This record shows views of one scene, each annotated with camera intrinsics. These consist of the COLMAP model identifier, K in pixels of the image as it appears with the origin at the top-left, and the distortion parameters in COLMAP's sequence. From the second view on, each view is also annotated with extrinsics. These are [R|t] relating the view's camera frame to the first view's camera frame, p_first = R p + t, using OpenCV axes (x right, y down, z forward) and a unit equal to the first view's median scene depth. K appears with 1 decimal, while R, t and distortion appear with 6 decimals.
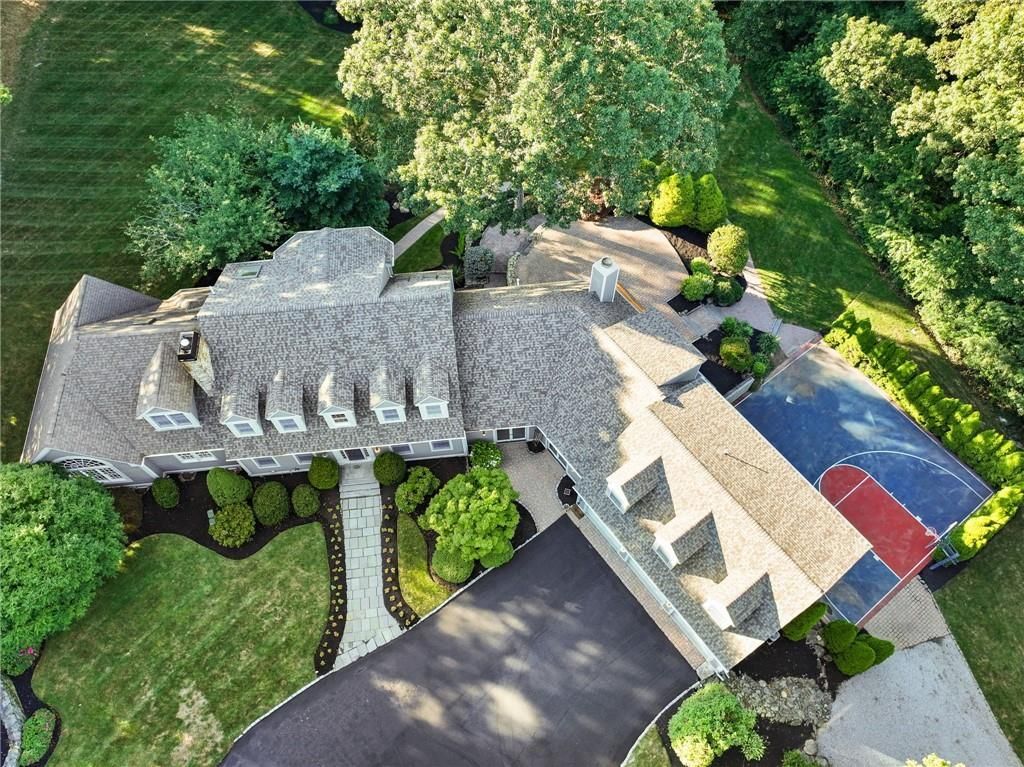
lens RADIAL K [[715.8, 0, 512.0], [0, 715.8, 383.5], [0, 0, 1]] dist [-0.004340, -0.003837]
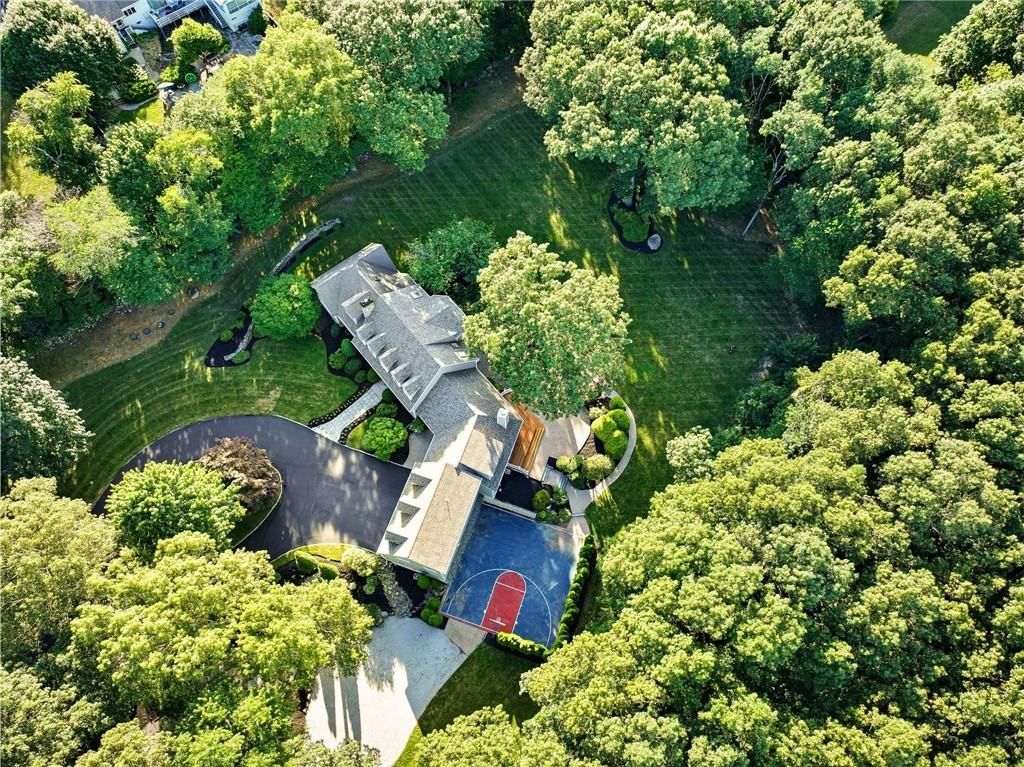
lens RADIAL K [[715.8, 0, 512.0], [0, 715.8, 383.5], [0, 0, 1]] dist [-0.004340, -0.003837]
pose [[0.551476, 0.757909, -0.348496, 0.850106], [-0.729748, 0.640716, 0.238643, -0.773345], [0.404157, 0.122708, 0.906422, -0.956239]]
